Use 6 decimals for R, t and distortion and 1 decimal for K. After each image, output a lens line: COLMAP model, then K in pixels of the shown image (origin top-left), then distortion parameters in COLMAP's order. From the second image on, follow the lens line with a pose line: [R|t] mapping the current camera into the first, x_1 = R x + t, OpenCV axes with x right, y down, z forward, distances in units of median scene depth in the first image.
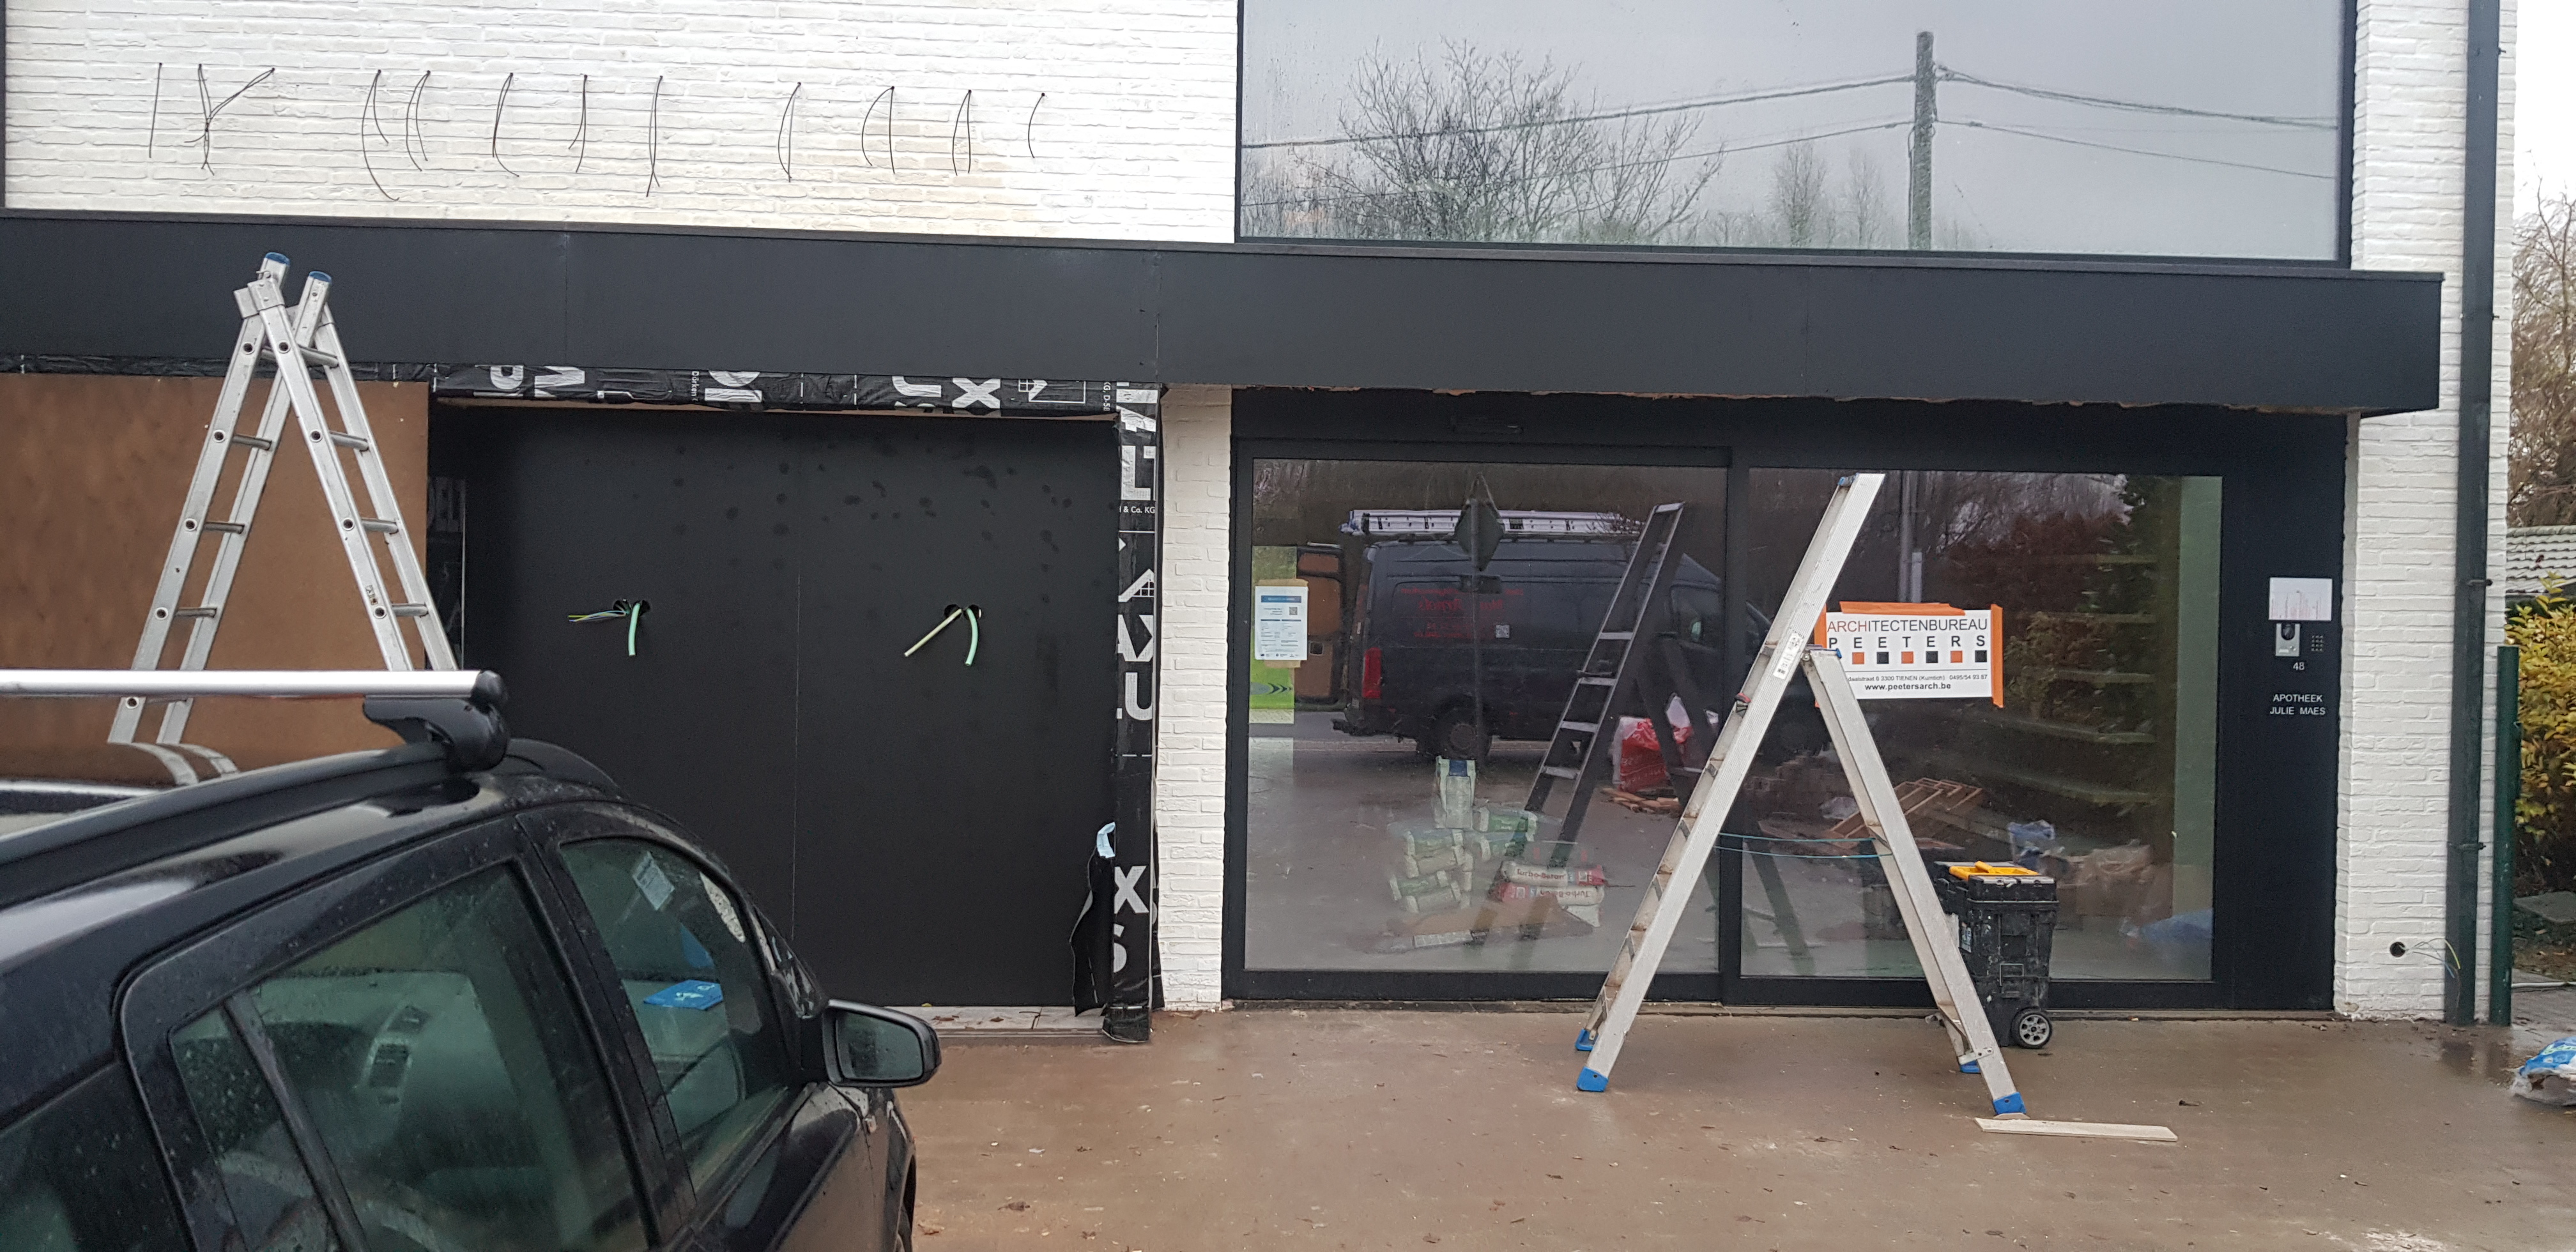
lens RADIAL K [[1914.7, 0, 1295.0], [0, 1914.7, 618.1], [0, 0, 1]] dist [0.009042, -0.001104]
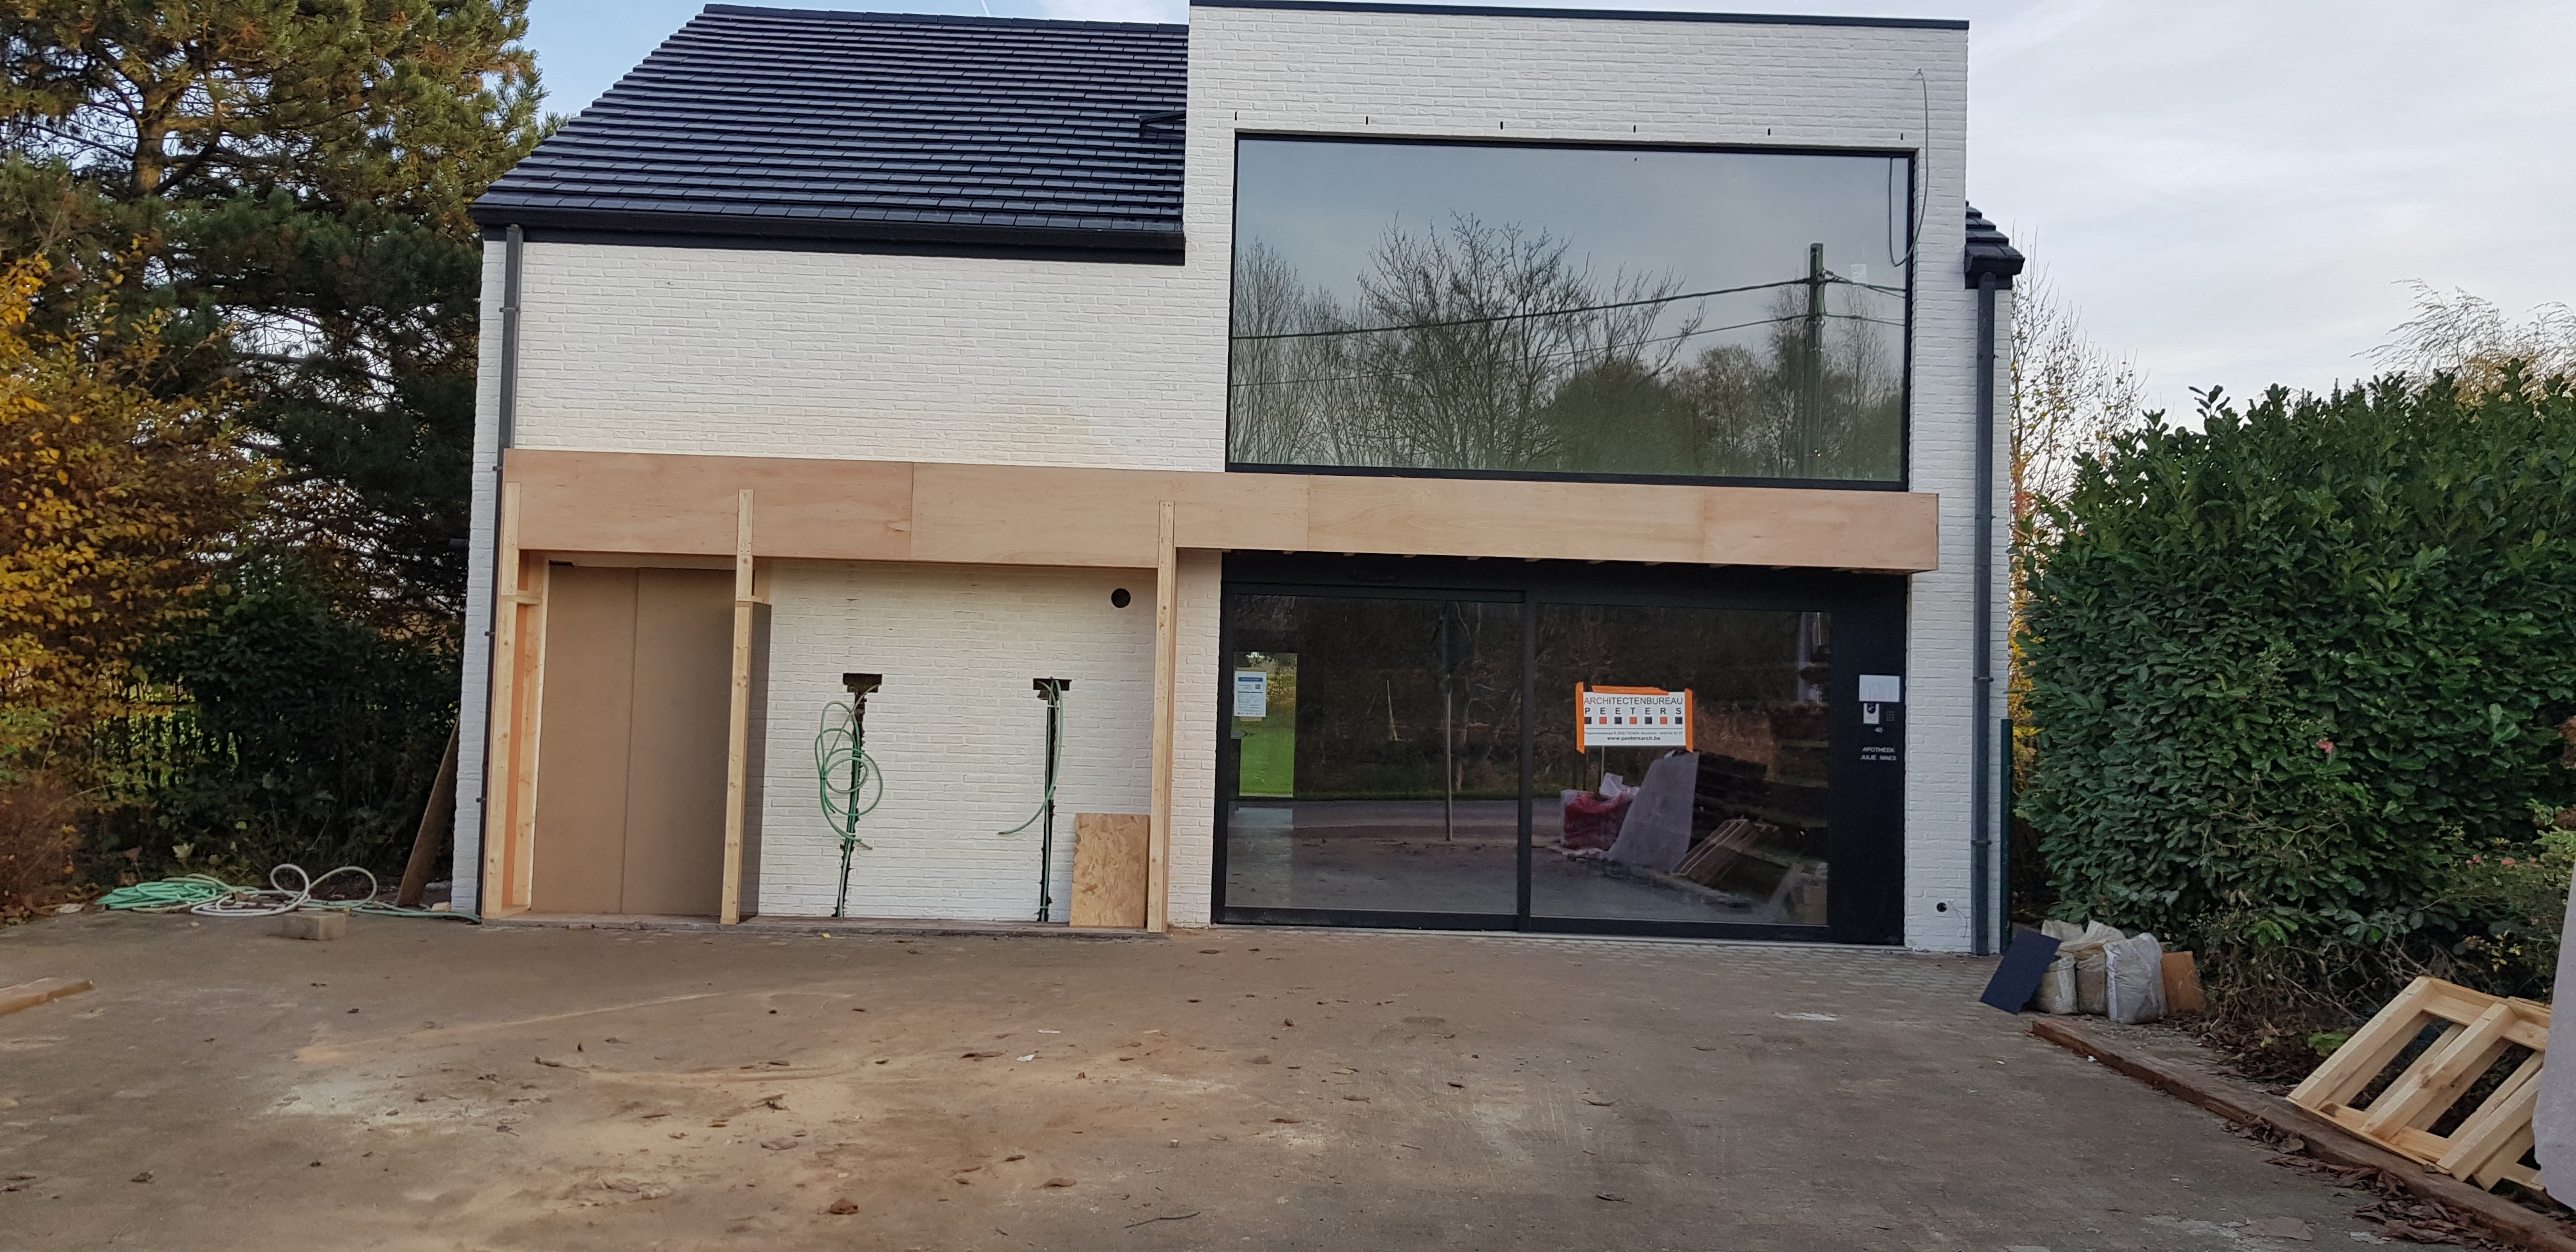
lens RADIAL K [[1914.7, 0, 1281.8], [0, 1914.7, 625.2], [0, 0, 1]] dist [0.009042, -0.001104]
pose [[0.999410, 0.012148, -0.032140, 0.070742], [-0.013854, 0.998477, -0.053396, 0.030170], [0.031443, 0.053810, 0.998056, -0.632381]]
